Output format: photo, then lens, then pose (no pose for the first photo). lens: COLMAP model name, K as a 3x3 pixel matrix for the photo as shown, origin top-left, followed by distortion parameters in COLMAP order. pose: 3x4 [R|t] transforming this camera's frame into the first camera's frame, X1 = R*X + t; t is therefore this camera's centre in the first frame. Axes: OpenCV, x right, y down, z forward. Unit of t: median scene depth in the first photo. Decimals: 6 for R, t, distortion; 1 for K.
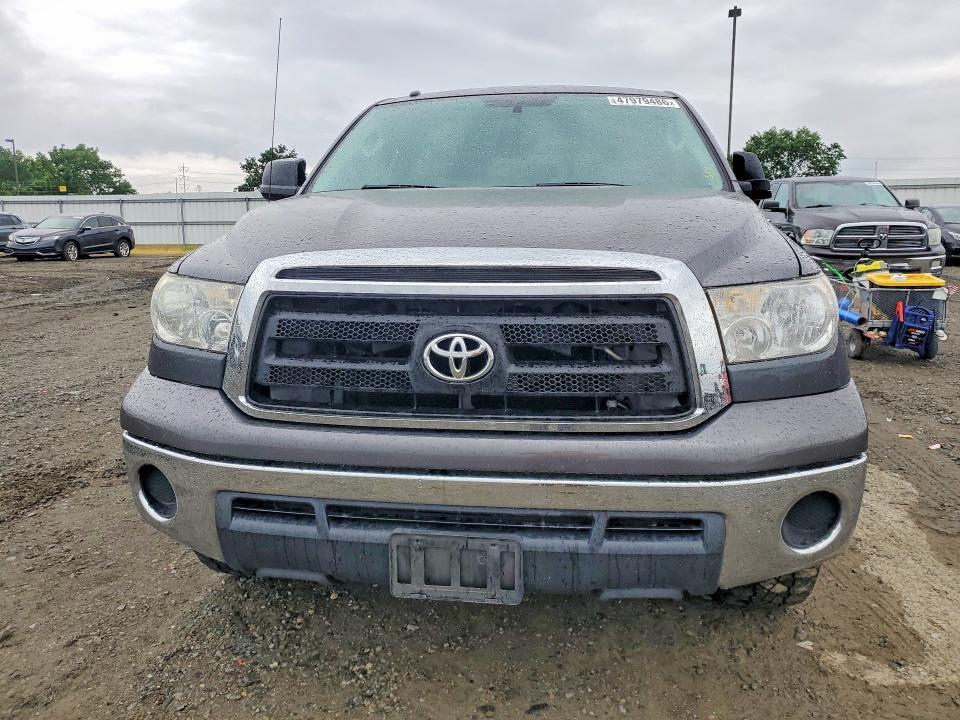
lens RADIAL K [[741.6, 0, 480.0], [0, 741.6, 360.0], [0, 0, 1]] dist [0.070724, -0.063006]
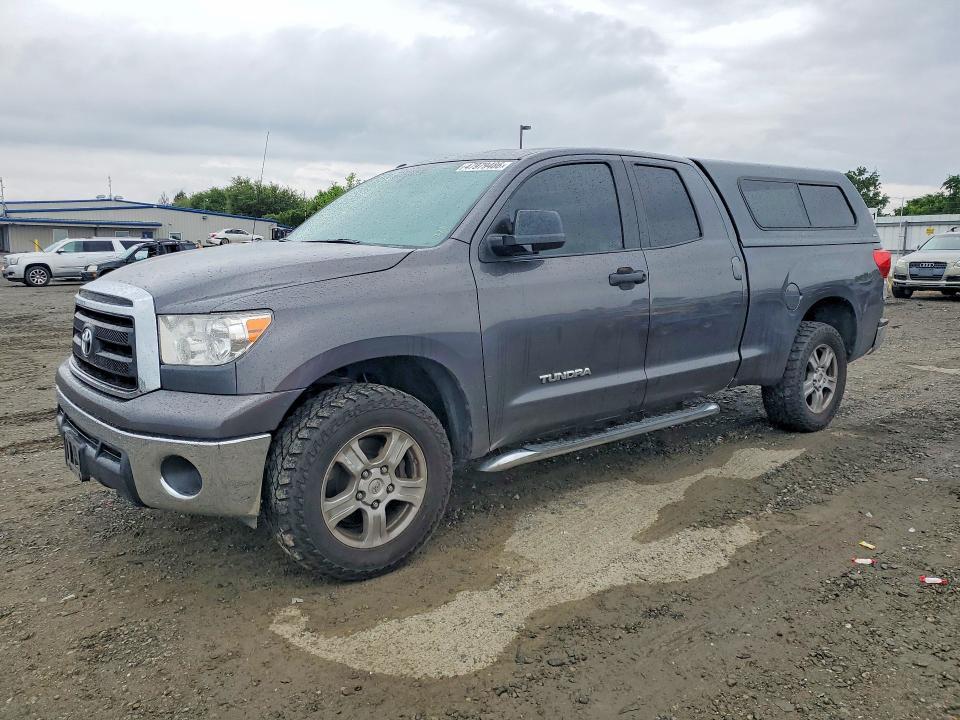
lens RADIAL K [[741.6, 0, 480.0], [0, 741.6, 360.0], [0, 0, 1]] dist [0.070724, -0.063006]
pose [[0.720775, 0.115772, -0.683433, 1.491515], [-0.138115, 0.990170, 0.022070, -0.102211], [0.679270, 0.078485, 0.729680, 0.242929]]
